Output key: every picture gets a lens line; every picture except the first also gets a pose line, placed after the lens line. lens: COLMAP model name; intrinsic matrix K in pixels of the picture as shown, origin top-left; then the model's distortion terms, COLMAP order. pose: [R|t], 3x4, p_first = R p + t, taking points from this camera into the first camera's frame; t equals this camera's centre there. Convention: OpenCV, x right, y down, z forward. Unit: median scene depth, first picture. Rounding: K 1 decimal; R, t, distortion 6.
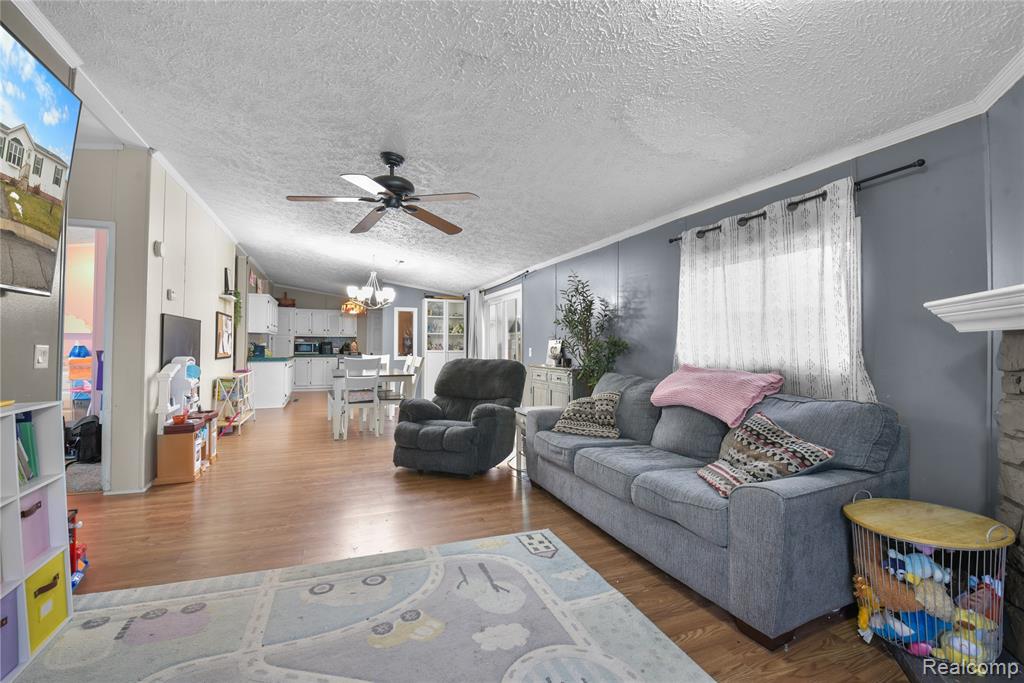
lens RADIAL K [[449.0, 0, 512.0], [0, 449.0, 341.5], [0, 0, 1]] dist [-0.001518, -0.009796]
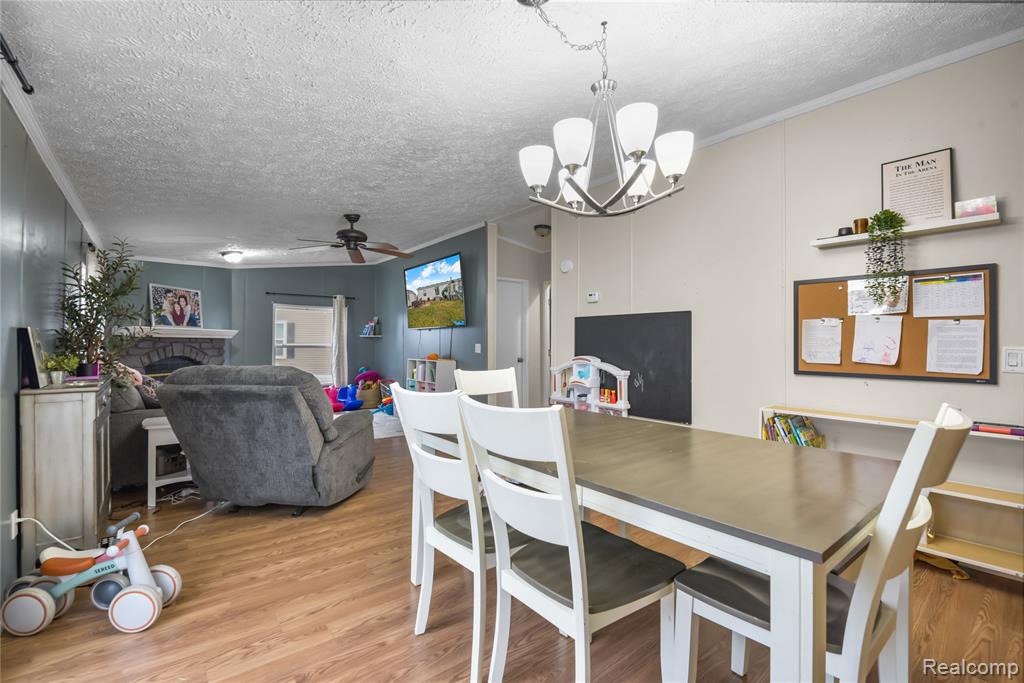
lens RADIAL K [[455.6, 0, 509.5], [0, 455.6, 346.5], [0, 0, 1]] dist [-0.004215, -0.001068]
pose [[-0.959826, -0.006716, -0.280514, -0.129798], [-0.006361, 0.999977, -0.002174, 0.007899], [0.280522, -0.000302, -0.959847, 0.950425]]
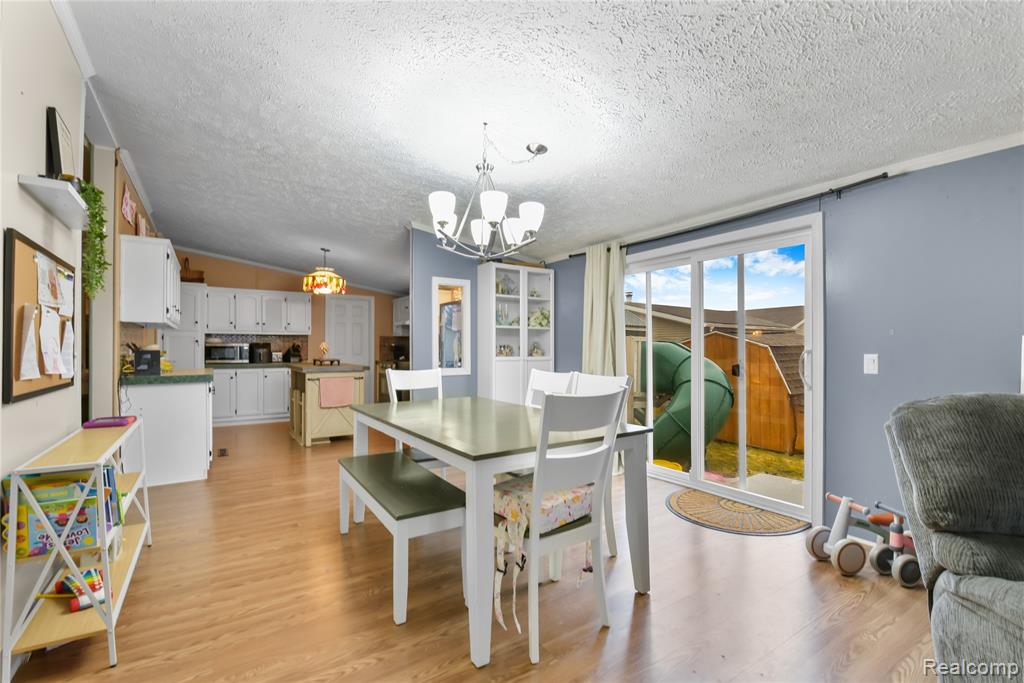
lens RADIAL K [[455.6, 0, 509.5], [0, 455.6, 346.5], [0, 0, 1]] dist [-0.004215, -0.001068]
pose [[0.980693, -0.004167, 0.195511, -0.277196], [0.002441, 0.999956, 0.009067, 0.001826], [-0.195541, -0.008415, 0.980660, 0.448666]]
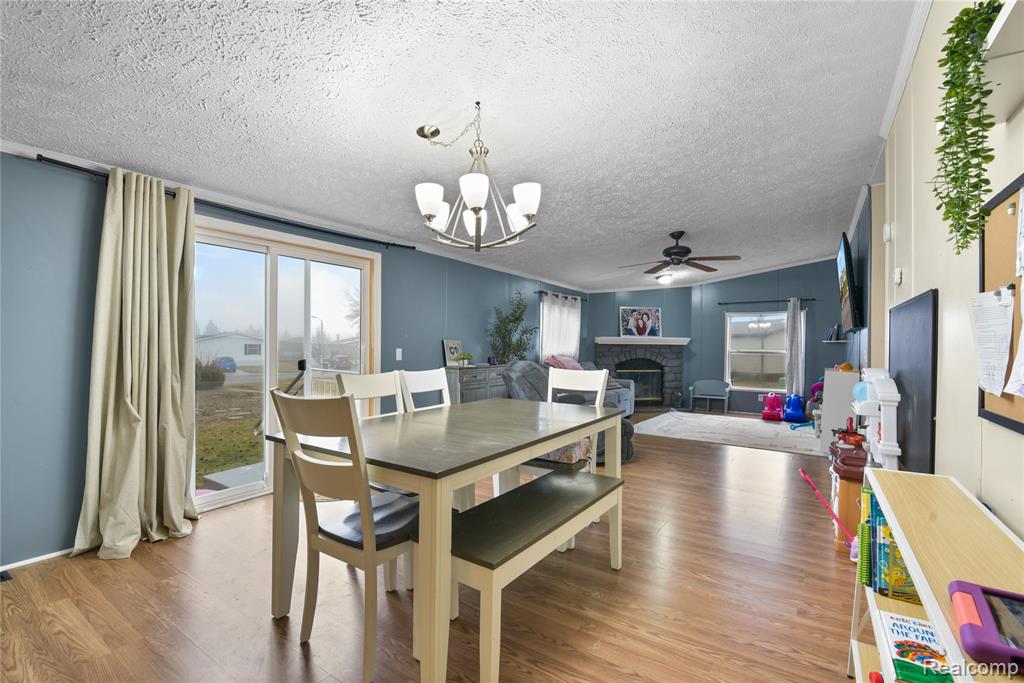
lens RADIAL K [[455.6, 0, 509.5], [0, 455.6, 346.5], [0, 0, 1]] dist [-0.004215, -0.001068]
pose [[-0.553074, -0.009746, 0.833075, -0.482349], [-0.017971, 0.999838, -0.000234, 0.005576], [-0.832938, -0.015101, -0.553160, 0.891420]]
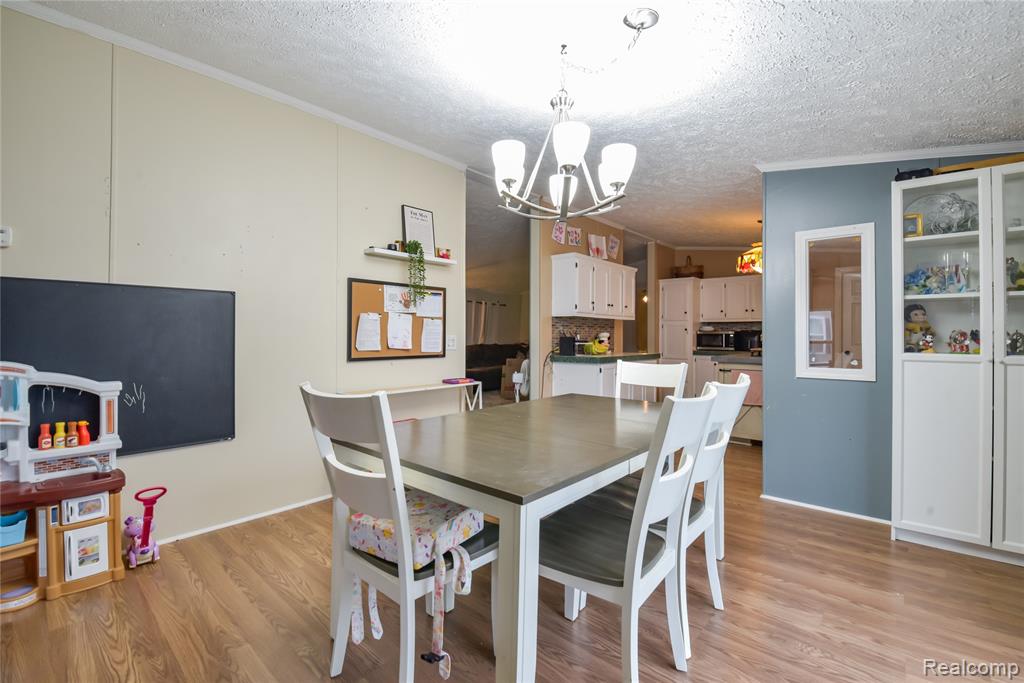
lens RADIAL K [[450.3, 0, 507.9], [0, 450.3, 331.2], [0, 0, 1]] dist [-0.002484, -0.000535]
pose [[0.437512, -0.009471, -0.899163, -0.034096], [0.008097, 0.999945, -0.006593, 0.004677], [0.899176, -0.004396, 0.437564, 0.625528]]
